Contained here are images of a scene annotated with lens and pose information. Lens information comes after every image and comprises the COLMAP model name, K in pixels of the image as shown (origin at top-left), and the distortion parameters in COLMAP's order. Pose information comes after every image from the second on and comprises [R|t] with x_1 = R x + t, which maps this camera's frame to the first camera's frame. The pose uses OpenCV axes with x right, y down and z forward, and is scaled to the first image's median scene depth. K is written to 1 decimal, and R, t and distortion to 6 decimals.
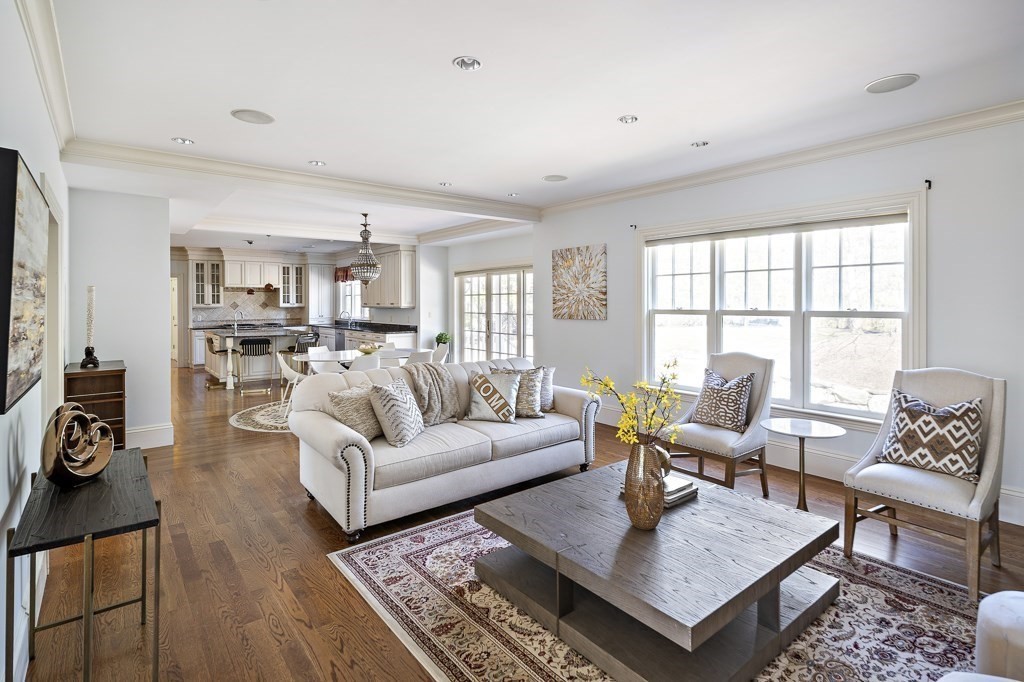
lens RADIAL K [[506.4, 0, 512.1], [0, 506.4, 305.9], [0, 0, 1]] dist [0.003867, 0.000067]
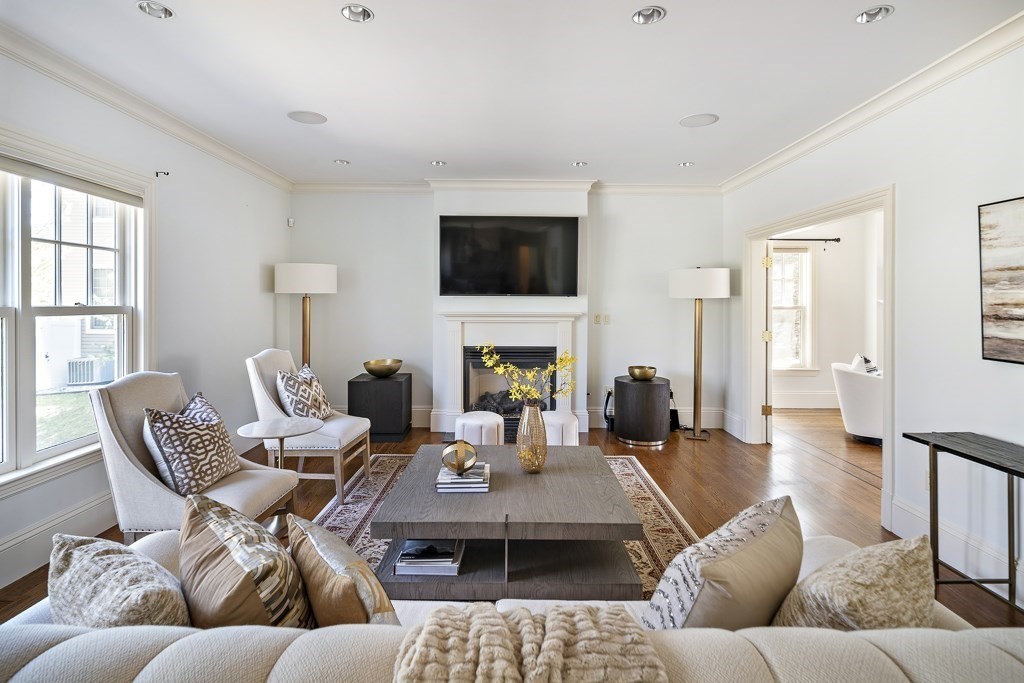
lens RADIAL K [[506.4, 0, 512.1], [0, 506.4, 306.4], [0, 0, 1]] dist [0.003867, 0.000067]
pose [[-0.781173, -0.000272, 0.624315, -0.514584], [0.002403, 0.999991, 0.003443, 0.009345], [-0.624311, 0.004190, -0.781165, 1.592421]]
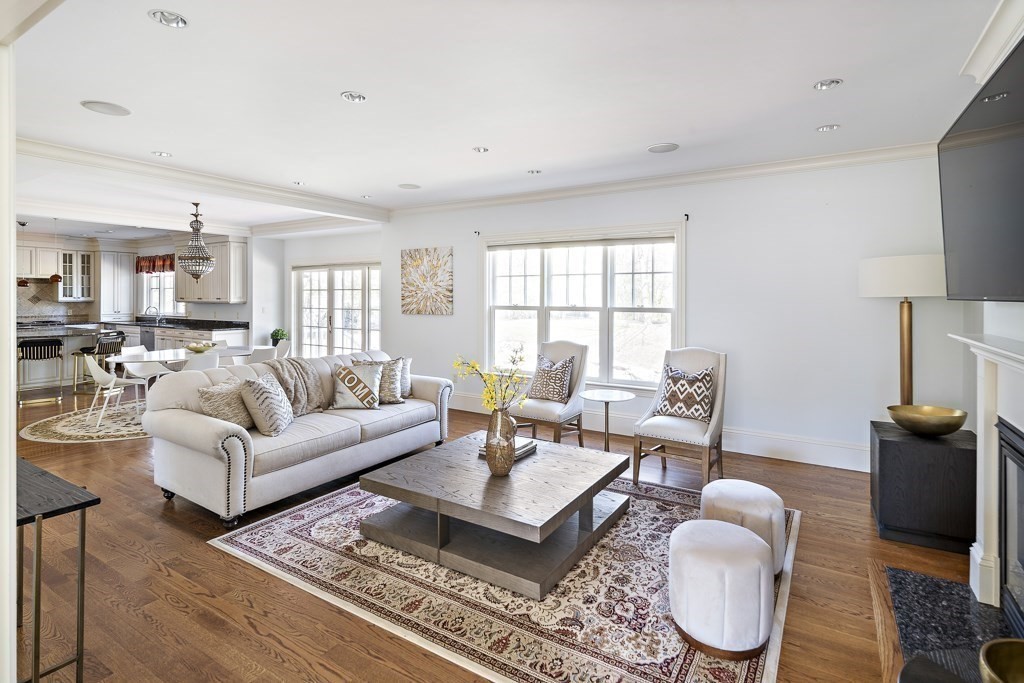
lens RADIAL K [[508.2, 0, 513.4], [0, 508.2, 300.0], [0, 0, 1]] dist [0.004166, 0.000785]
pose [[0.943960, 0.002803, 0.330049, -0.095524], [-0.003110, 0.999995, 0.000401, -0.009765], [-0.330046, -0.001405, 0.943964, -0.167701]]
